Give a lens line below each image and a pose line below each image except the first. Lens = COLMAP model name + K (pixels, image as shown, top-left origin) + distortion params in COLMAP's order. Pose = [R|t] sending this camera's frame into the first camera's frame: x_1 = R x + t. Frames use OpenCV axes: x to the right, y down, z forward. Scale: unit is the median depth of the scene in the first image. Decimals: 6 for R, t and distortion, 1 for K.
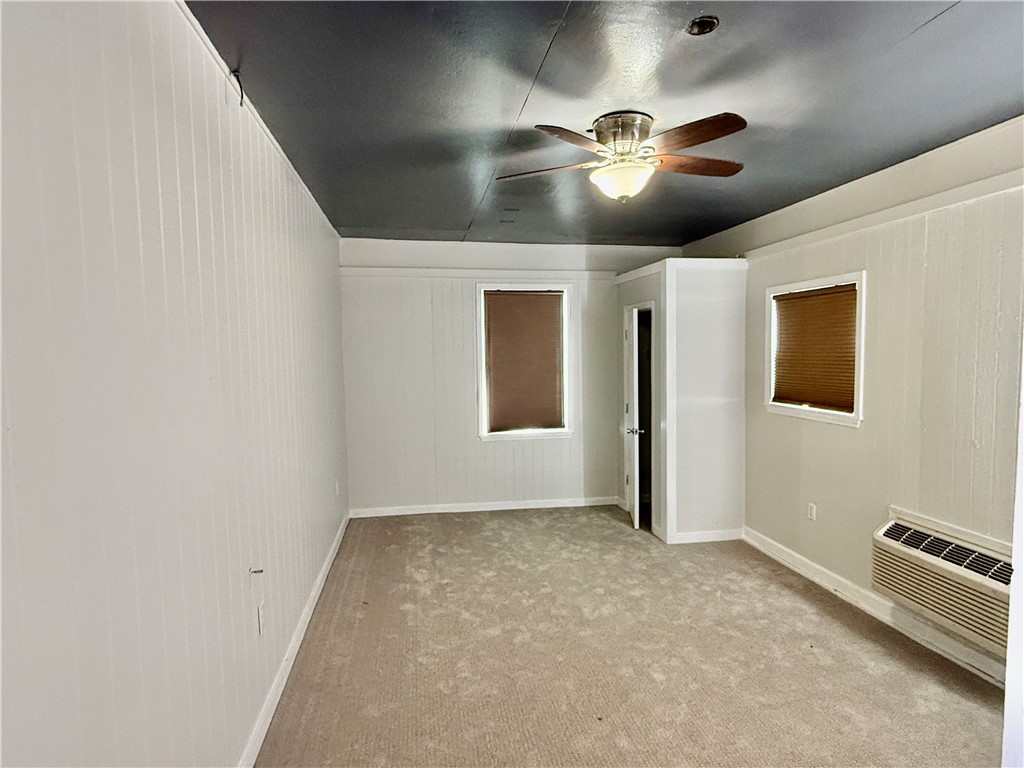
lens RADIAL K [[559.4, 0, 512.0], [0, 559.4, 384.0], [0, 0, 1]] dist [0.013189, 0.000089]
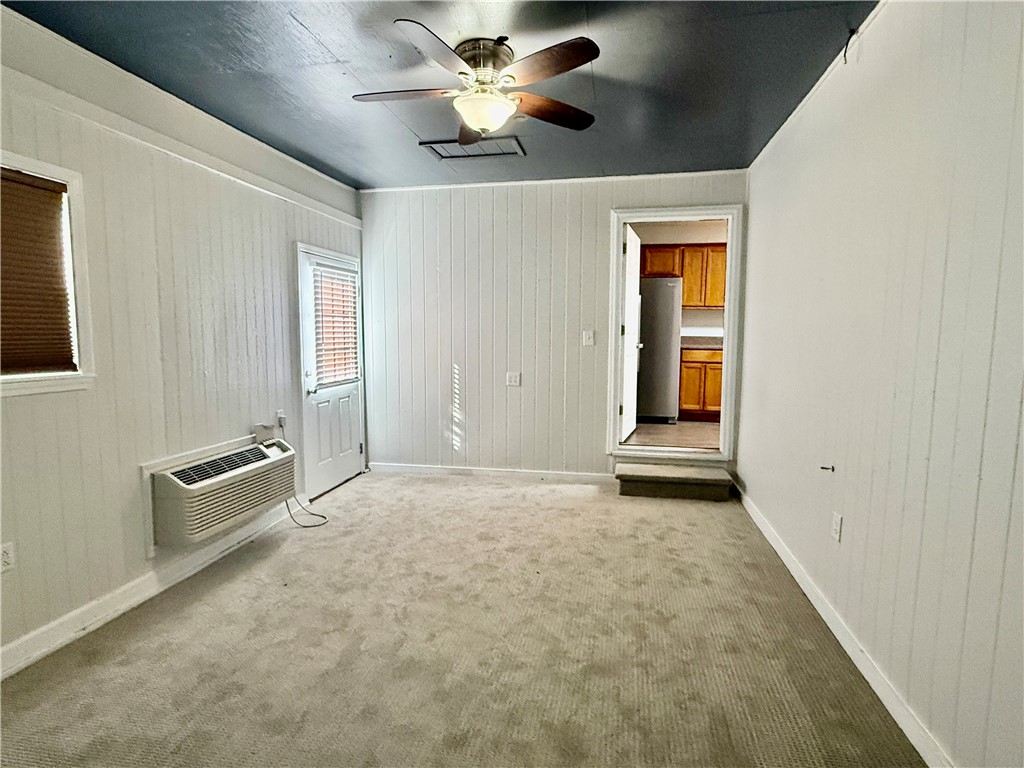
lens RADIAL K [[553.9, 0, 512.0], [0, 553.9, 384.0], [0, 0, 1]] dist [-0.000667, 0.000653]
pose [[-0.934513, -0.026190, 0.354964, -0.143313], [0.026262, 0.989497, 0.142147, -0.014566], [-0.354959, 0.142161, -0.924010, 1.319156]]
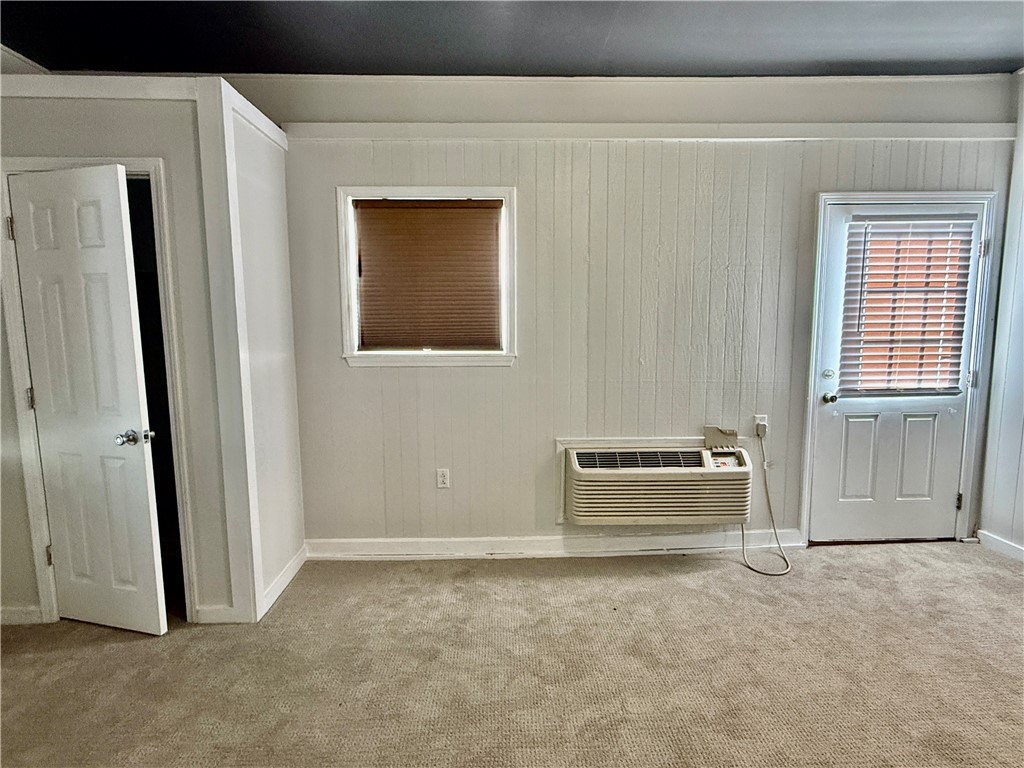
lens RADIAL K [[553.9, 0, 512.0], [0, 553.9, 384.0], [0, 0, 1]] dist [-0.000667, 0.000653]
pose [[0.143882, -0.103648, 0.984152, -0.230621], [0.063292, 0.993428, 0.095372, 0.020601], [-0.987569, 0.048567, 0.149497, 0.776740]]
